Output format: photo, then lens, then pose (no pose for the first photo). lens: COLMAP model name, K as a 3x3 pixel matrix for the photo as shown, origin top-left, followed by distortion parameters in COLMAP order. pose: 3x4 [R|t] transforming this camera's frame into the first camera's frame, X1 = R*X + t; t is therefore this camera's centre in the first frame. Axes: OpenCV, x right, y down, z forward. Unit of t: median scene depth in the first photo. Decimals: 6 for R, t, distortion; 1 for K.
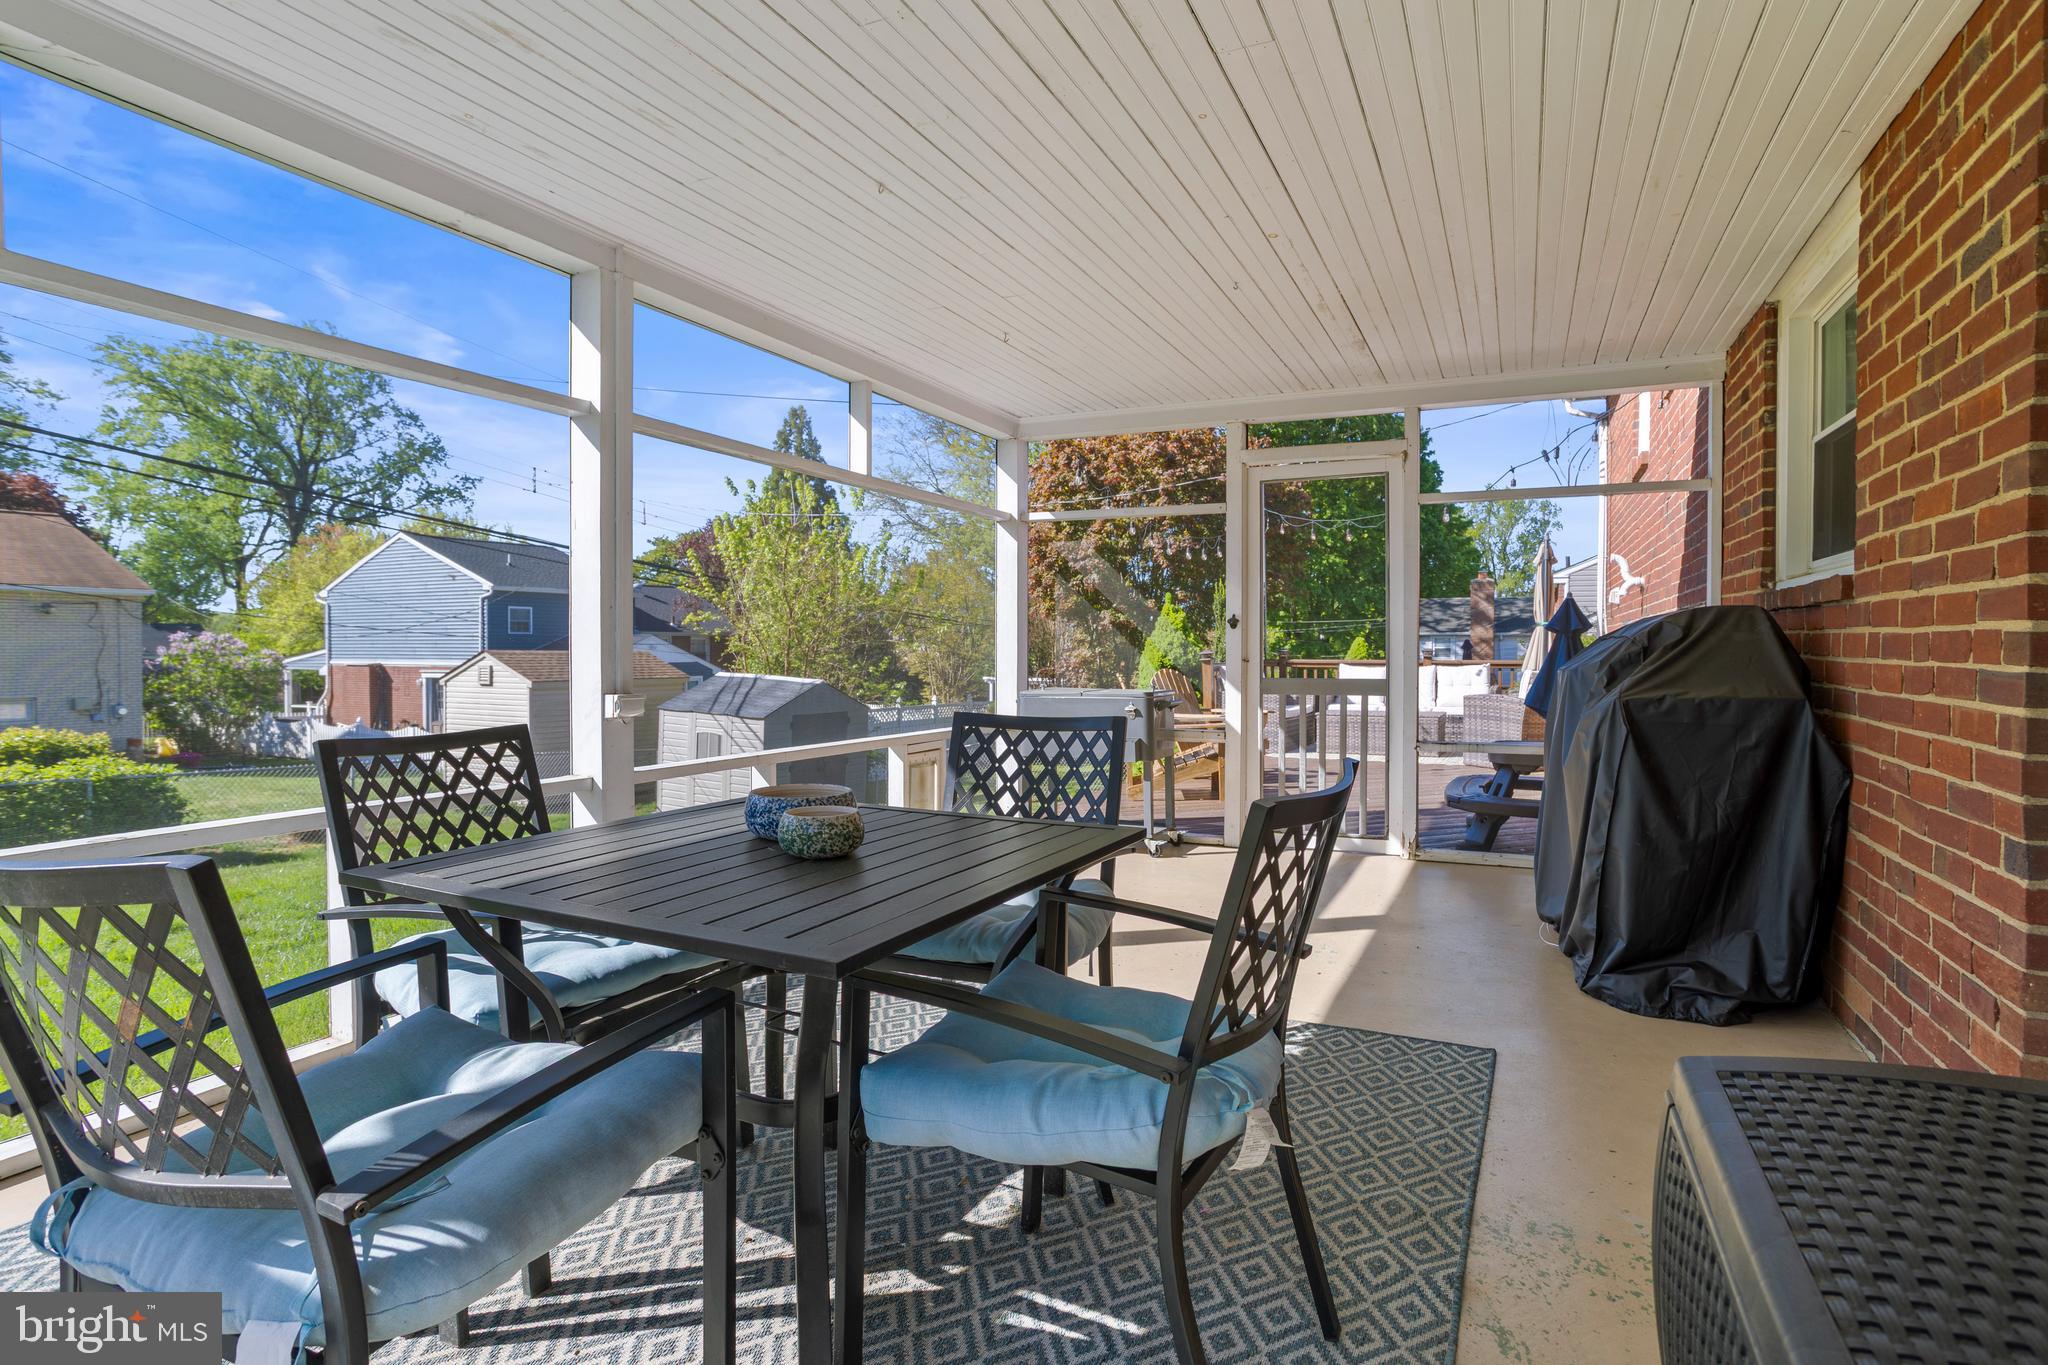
lens RADIAL K [[1042.2, 0, 1030.7], [0, 1042.2, 658.1], [0, 0, 1]] dist [-0.051072, 0.040485]
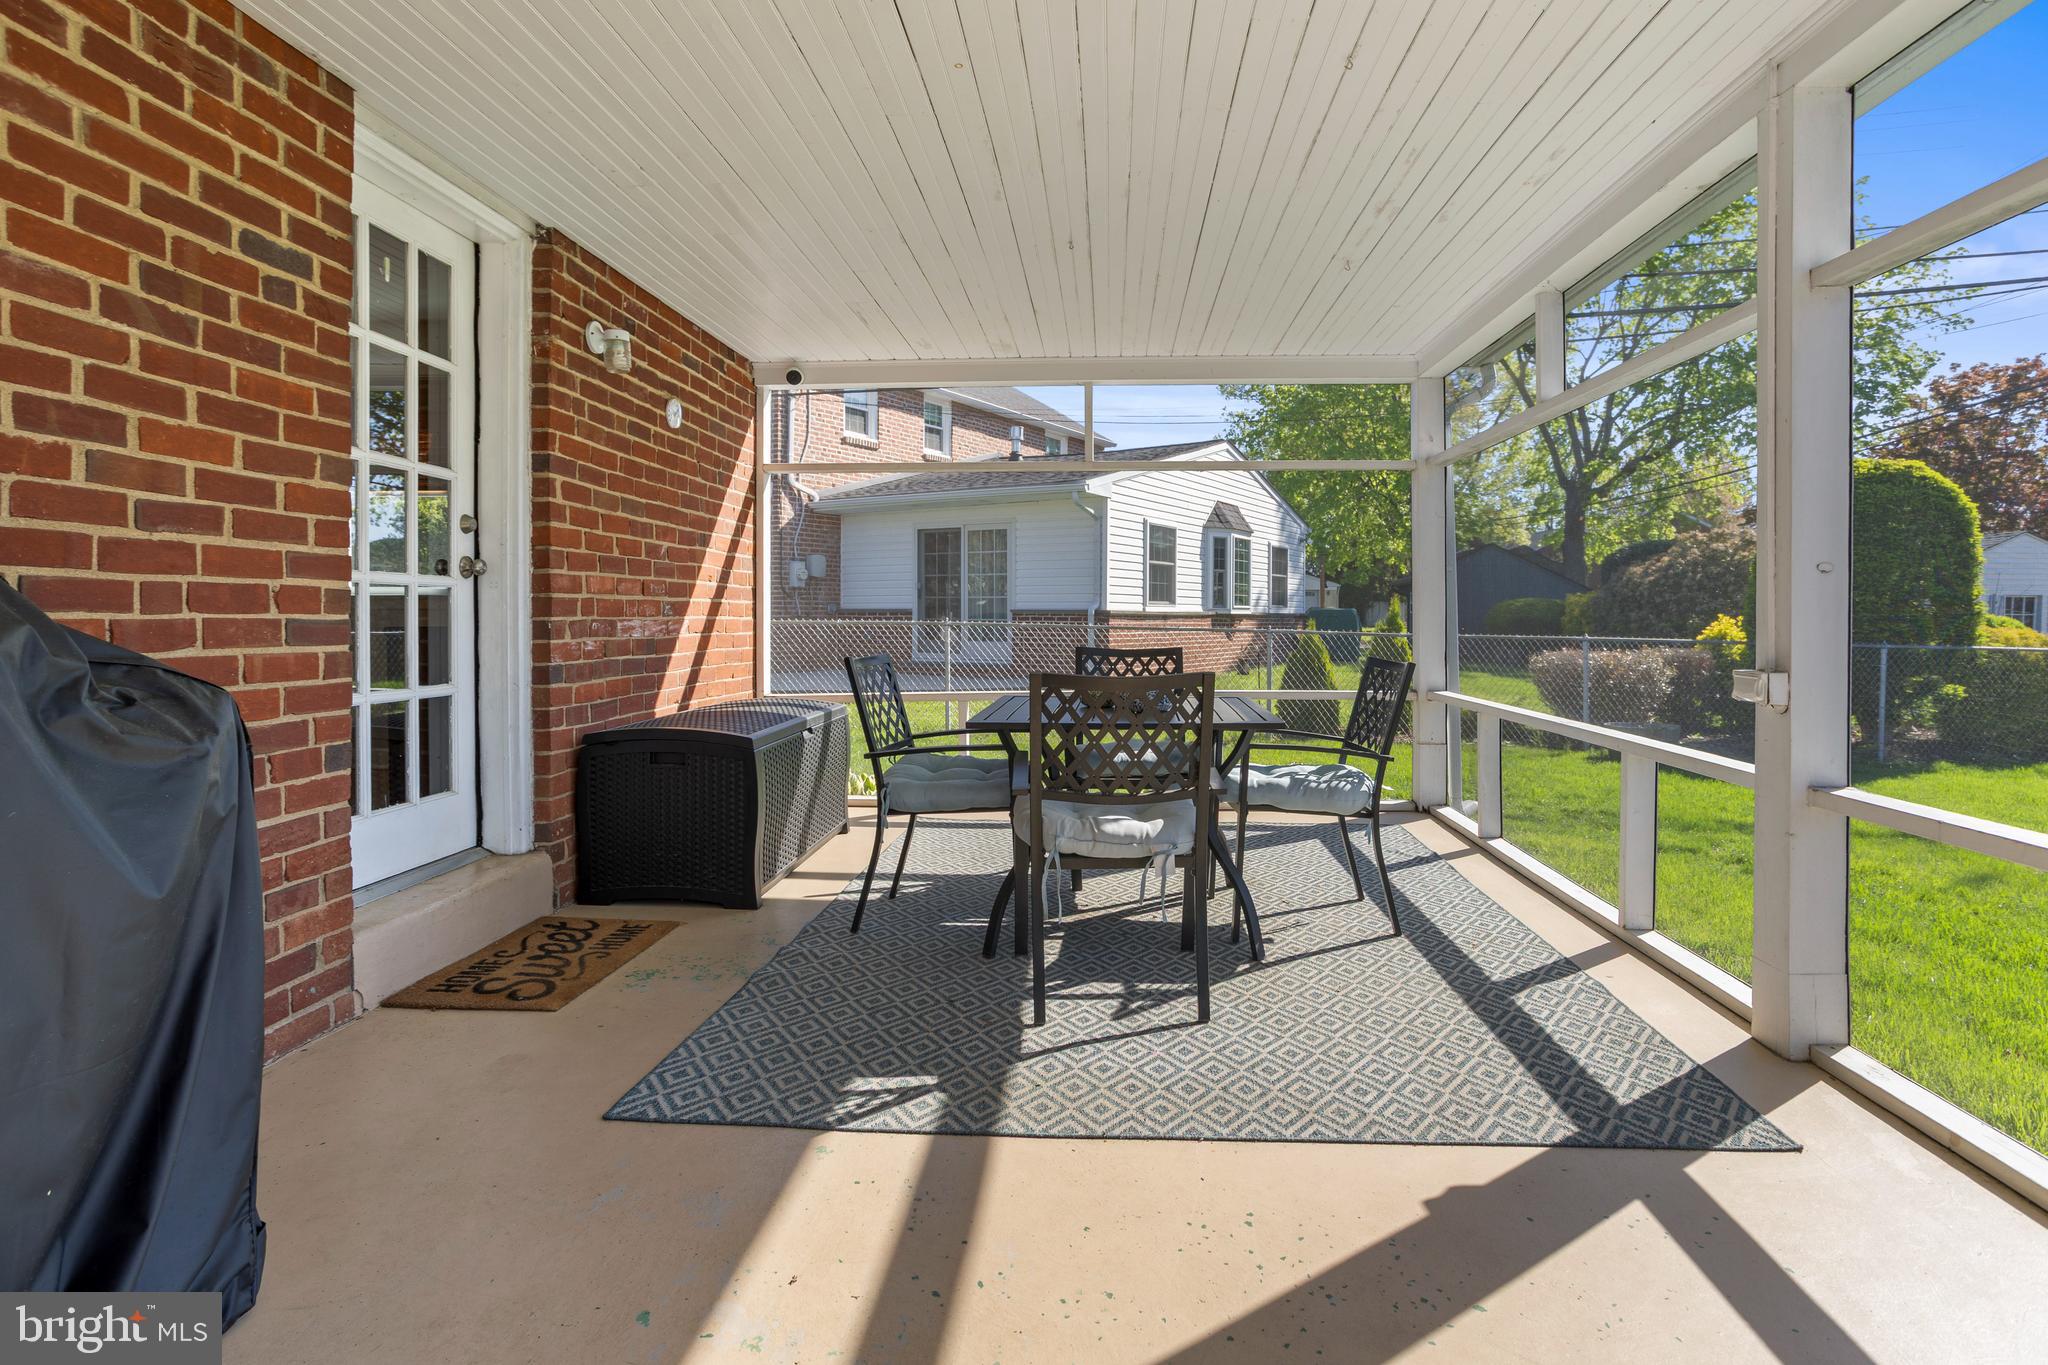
lens RADIAL K [[1042.2, 0, 1030.7], [0, 1042.2, 658.1], [0, 0, 1]] dist [-0.051072, 0.040485]
pose [[-0.930791, 0.013344, -0.365308, 0.441777], [-0.005196, 0.998750, 0.049720, -0.004924], [0.365515, 0.048177, -0.929558, 1.872505]]
